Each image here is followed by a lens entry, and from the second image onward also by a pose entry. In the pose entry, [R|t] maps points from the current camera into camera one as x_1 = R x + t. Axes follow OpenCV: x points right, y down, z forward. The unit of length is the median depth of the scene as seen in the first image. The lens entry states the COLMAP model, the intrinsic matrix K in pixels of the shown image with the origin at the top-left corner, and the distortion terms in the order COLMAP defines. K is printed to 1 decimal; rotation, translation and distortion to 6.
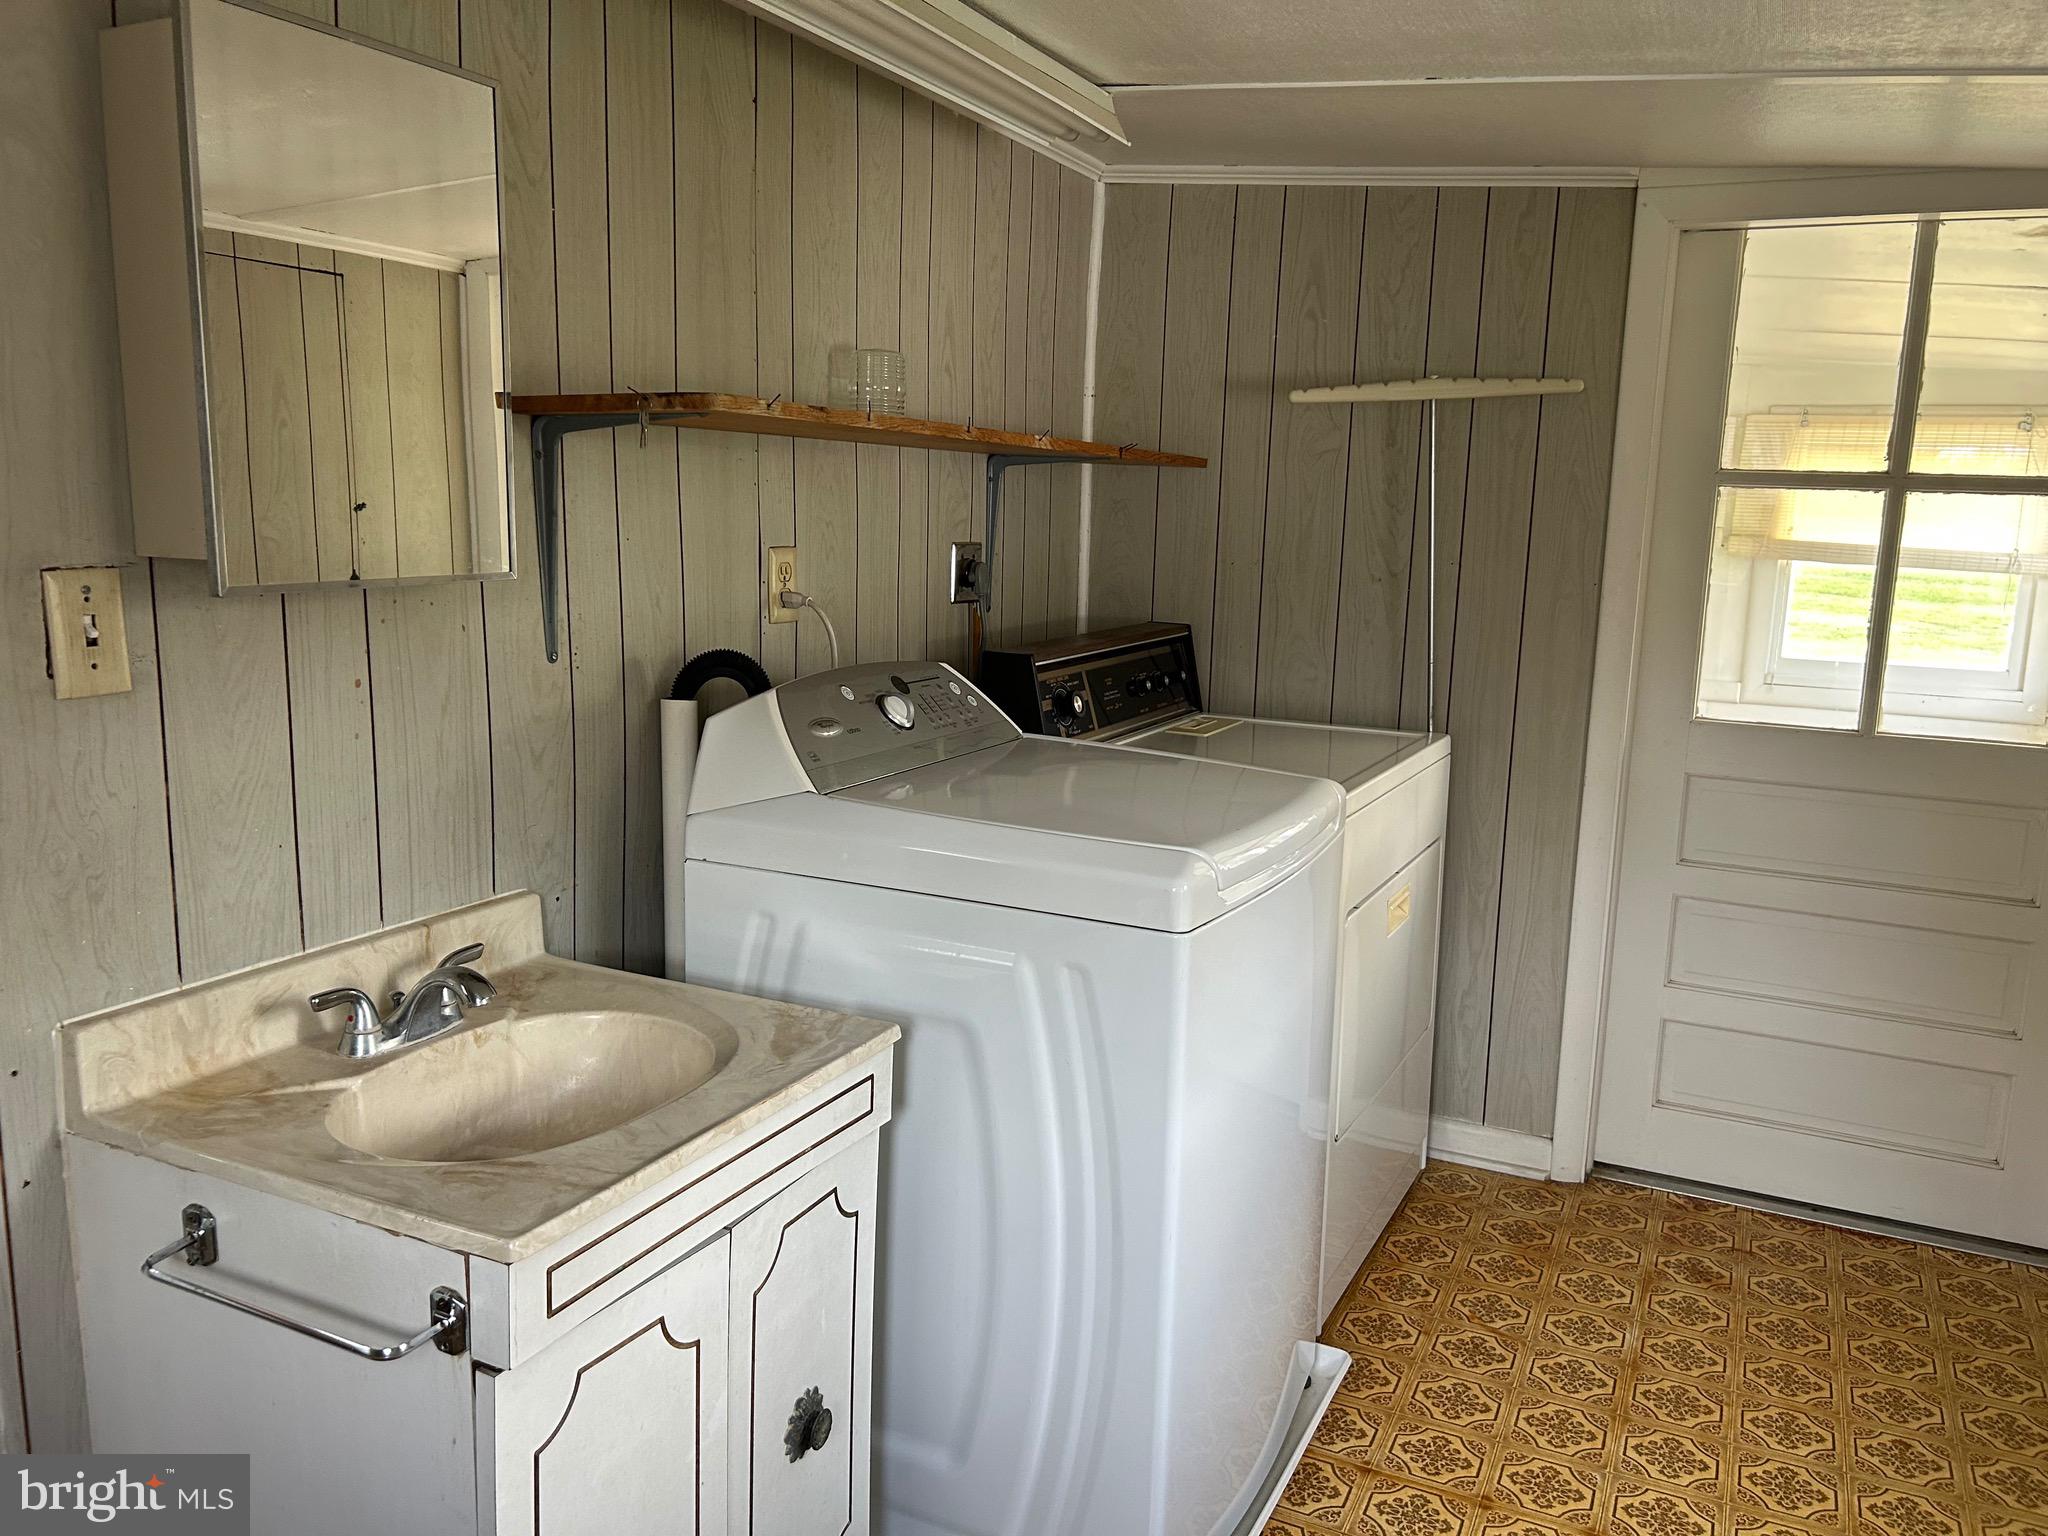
lens RADIAL K [[1554.8, 0, 1030.6], [0, 1554.8, 764.7], [0, 0, 1]] dist [0.047105, -0.037885]
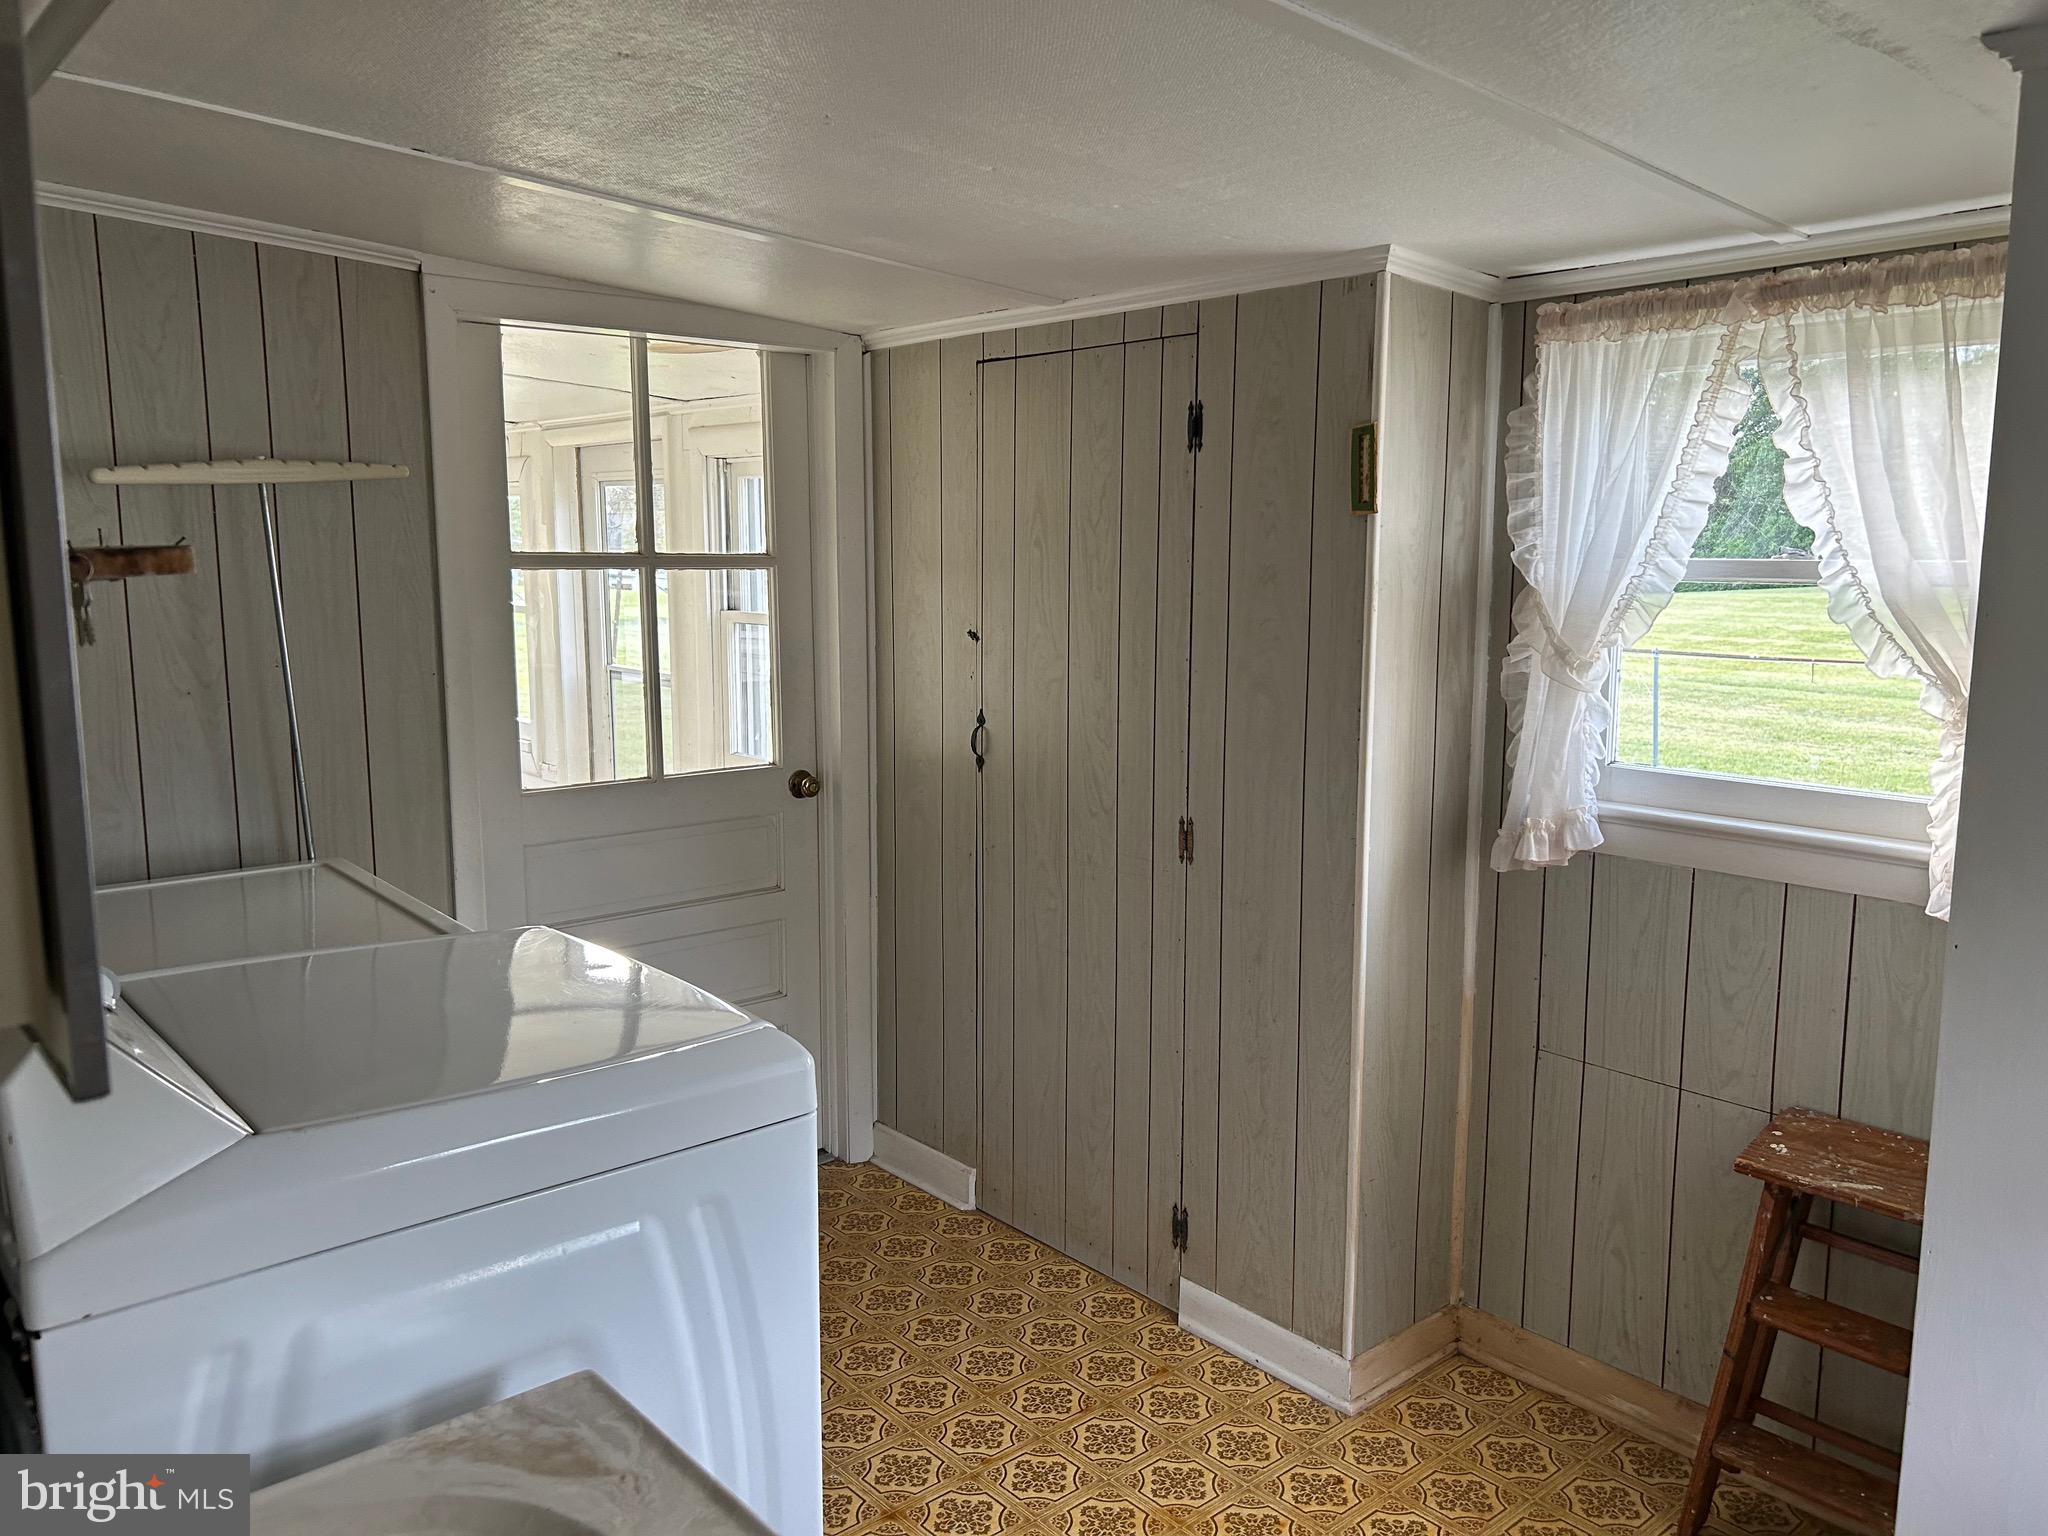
lens RADIAL K [[1554.8, 0, 1026.2], [0, 1554.8, 773.5], [0, 0, 1]] dist [0.047105, -0.037885]
pose [[0.399937, -0.165878, 0.901407, -0.395991], [0.167614, 0.980138, 0.105999, -0.100602], [-0.901086, 0.108696, 0.419797, 0.281137]]
